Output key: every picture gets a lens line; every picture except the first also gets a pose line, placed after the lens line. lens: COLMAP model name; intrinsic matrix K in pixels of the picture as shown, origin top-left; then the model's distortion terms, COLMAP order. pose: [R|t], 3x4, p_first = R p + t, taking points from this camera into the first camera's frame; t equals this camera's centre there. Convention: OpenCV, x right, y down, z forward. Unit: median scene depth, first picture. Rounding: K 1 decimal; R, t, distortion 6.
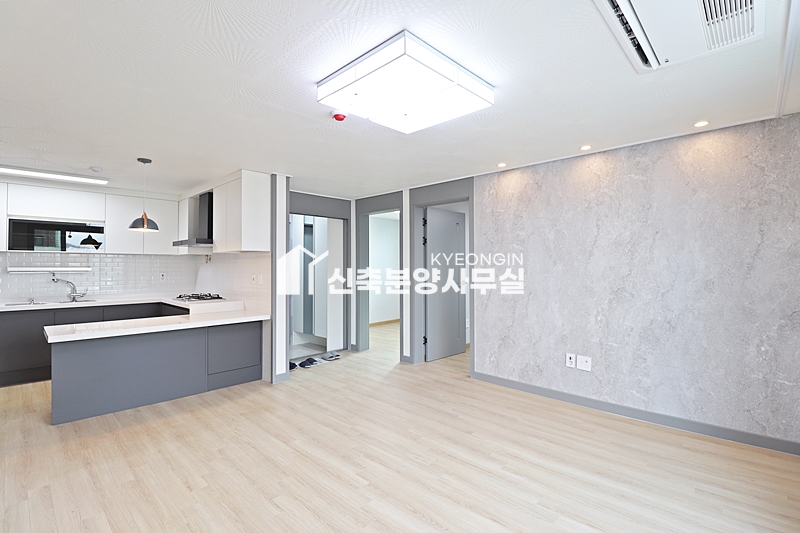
lens RADIAL K [[366.4, 0, 402.8], [0, 366.4, 262.6], [0, 0, 1]] dist [-0.016403, -0.006439]
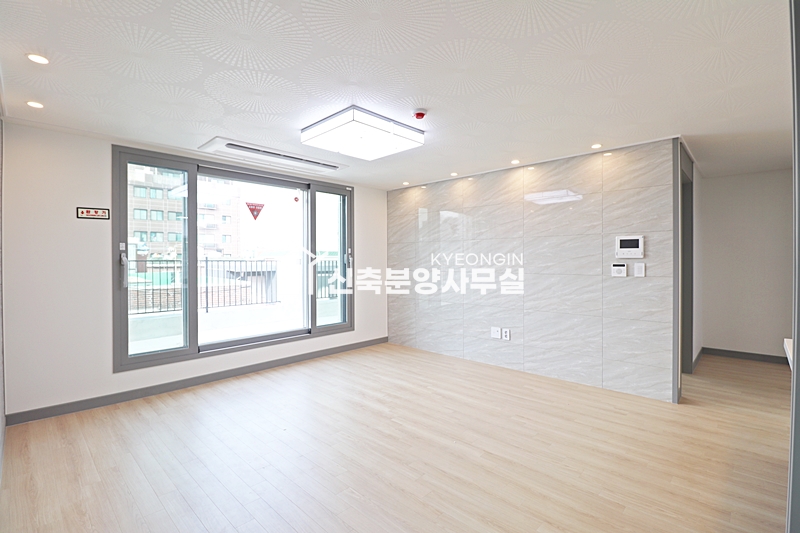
lens RADIAL K [[366.4, 0, 397.3], [0, 366.4, 261.2], [0, 0, 1]] dist [-0.016403, -0.006439]
pose [[-0.999819, 0.004989, 0.018342, -0.090597], [0.004867, 0.999966, -0.006702, 0.023311], [-0.018375, -0.006612, -0.999809, 1.482110]]
